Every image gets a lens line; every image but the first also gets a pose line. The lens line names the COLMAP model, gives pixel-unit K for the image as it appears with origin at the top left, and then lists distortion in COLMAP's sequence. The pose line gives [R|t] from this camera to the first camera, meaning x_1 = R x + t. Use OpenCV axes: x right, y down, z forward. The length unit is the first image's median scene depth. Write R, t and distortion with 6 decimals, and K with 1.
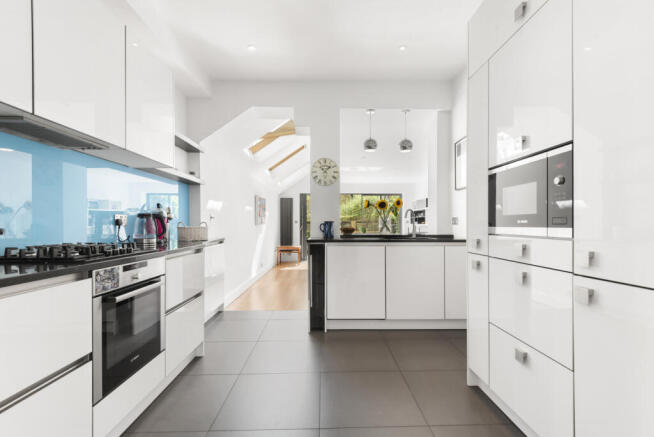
lens RADIAL K [[301.3, 0, 329.3], [0, 301.3, 223.7], [0, 0, 1]] dist [0.000278, -0.003025]
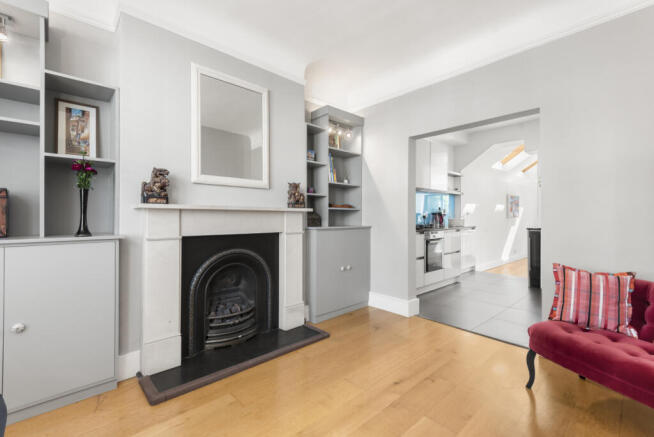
lens RADIAL K [[301.3, 0, 328.8], [0, 301.3, 218.3], [0, 0, 1]] dist [0.000278, -0.003025]
pose [[0.666664, 0.009458, -0.745298, 0.399743], [-0.003885, 0.999950, 0.009215, -0.008257], [0.745348, -0.003248, 0.666667, -0.808655]]
